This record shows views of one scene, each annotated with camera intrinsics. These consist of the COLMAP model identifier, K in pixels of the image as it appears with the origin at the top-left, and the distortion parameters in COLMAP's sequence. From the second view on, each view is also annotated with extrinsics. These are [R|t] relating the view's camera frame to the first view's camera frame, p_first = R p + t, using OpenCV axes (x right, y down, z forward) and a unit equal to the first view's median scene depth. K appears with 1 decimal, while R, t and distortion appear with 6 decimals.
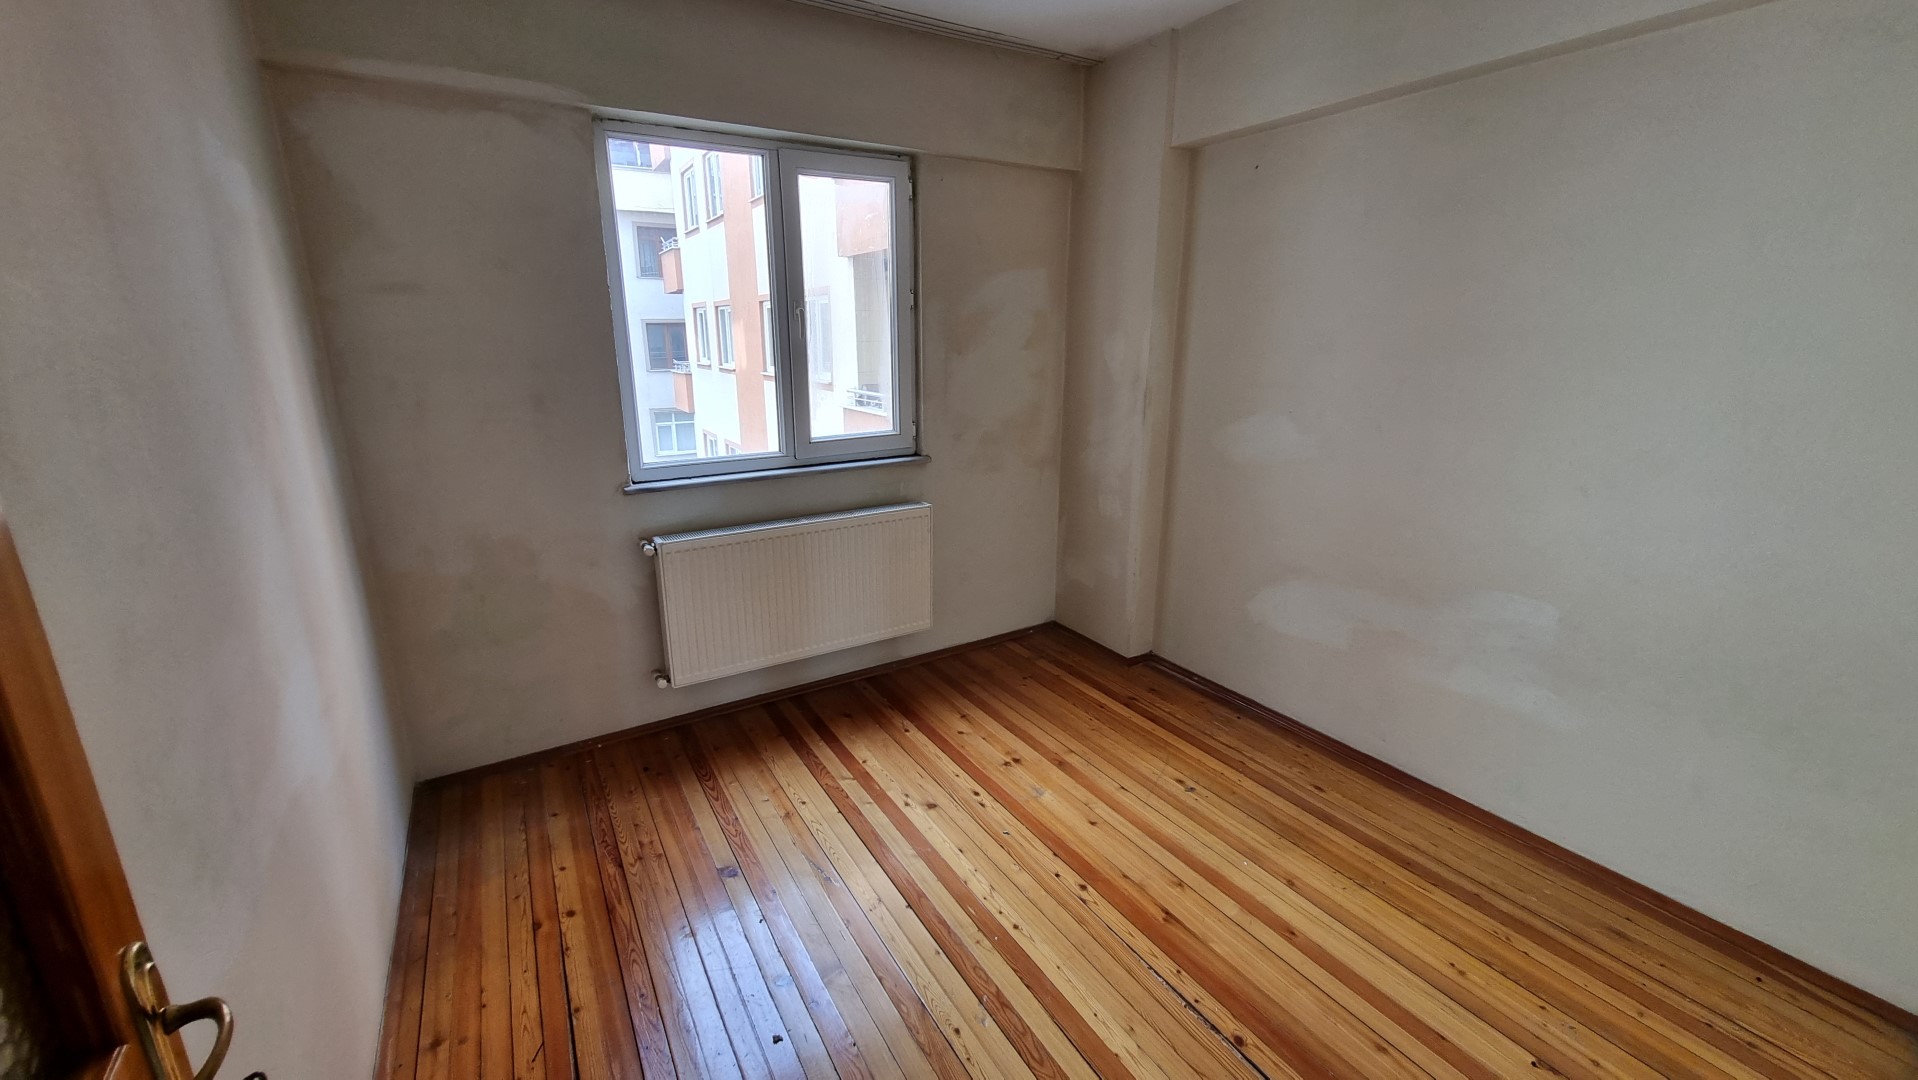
lens RADIAL K [[753.9, 0, 959.0], [0, 753.9, 540.0], [0, 0, 1]] dist [-0.000048, 0.000173]
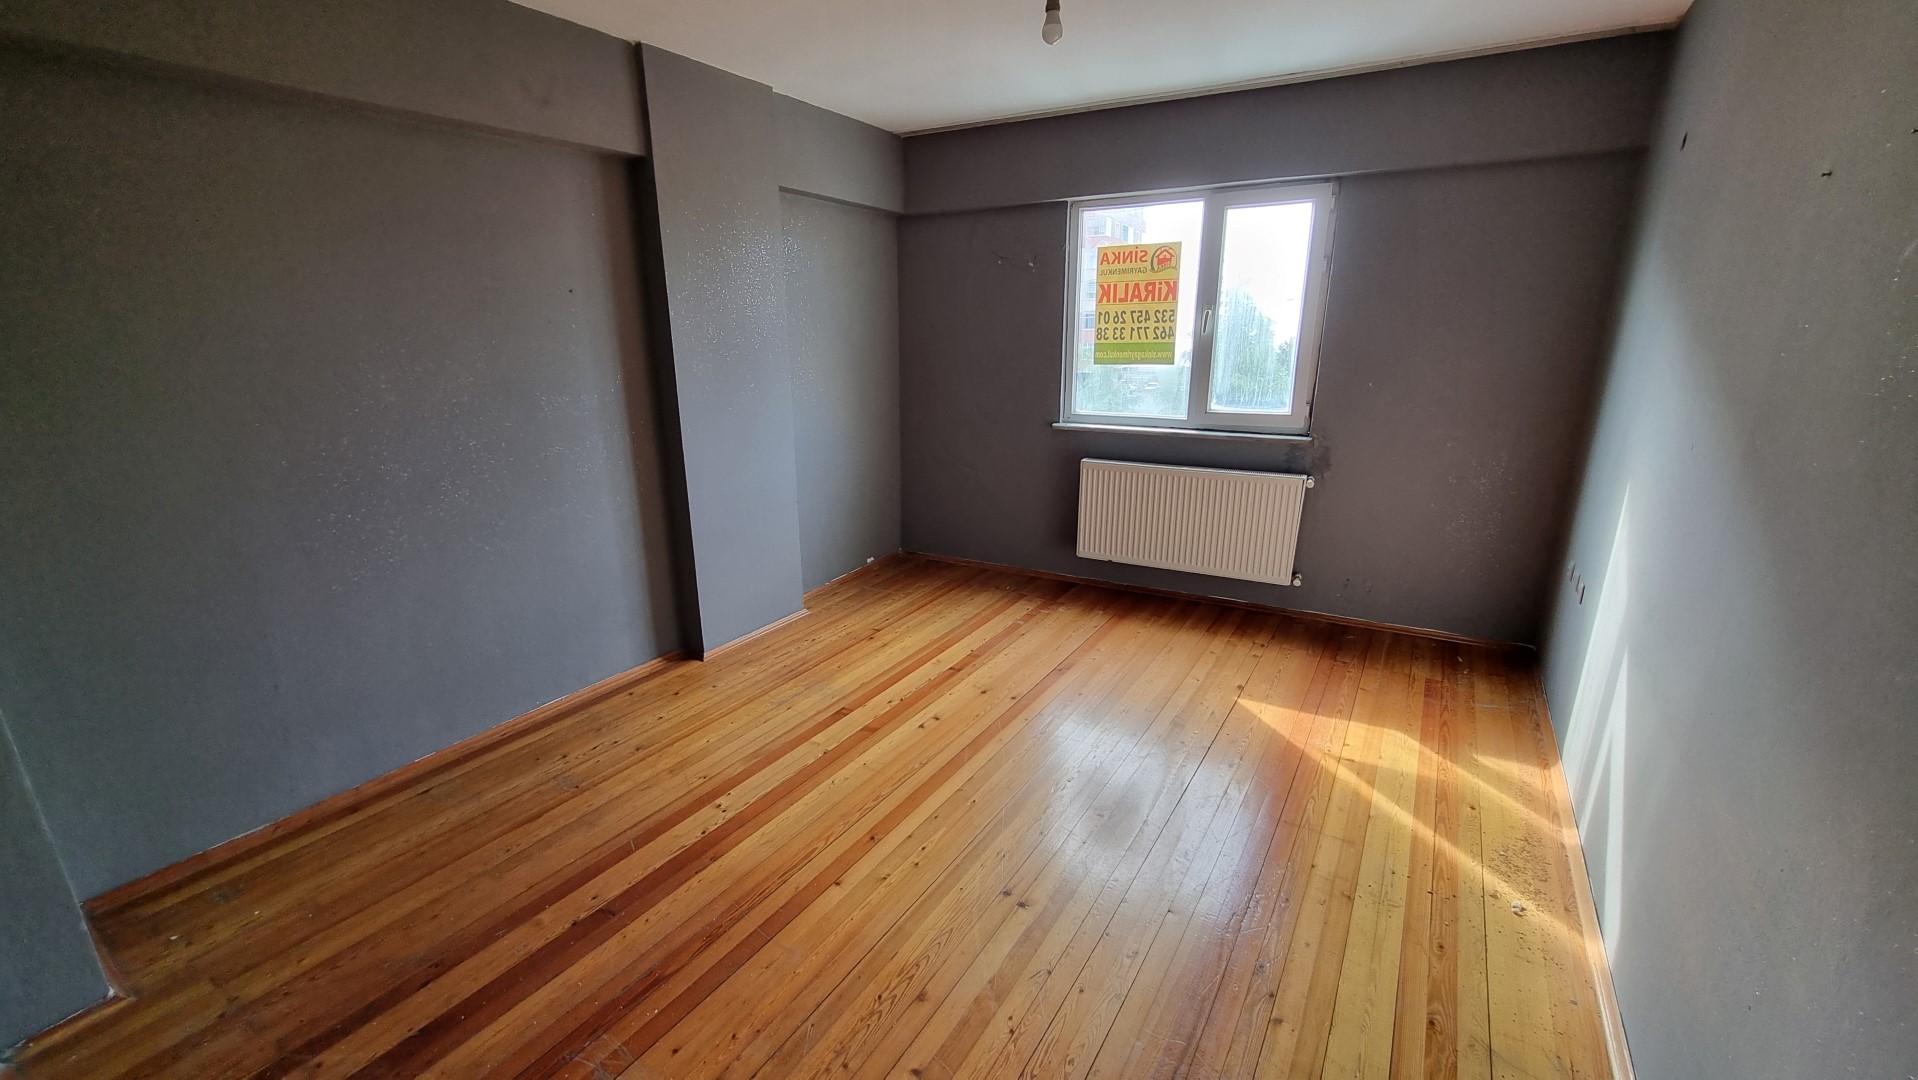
lens RADIAL K [[753.9, 0, 959.0], [0, 753.9, 540.0], [0, 0, 1]] dist [-0.000048, 0.000173]
pose [[0.446368, 0.242369, -0.861402, 0.841449], [-0.228206, 0.961625, 0.152315, -0.007150], [0.865262, 0.128589, 0.484549, 0.000627]]
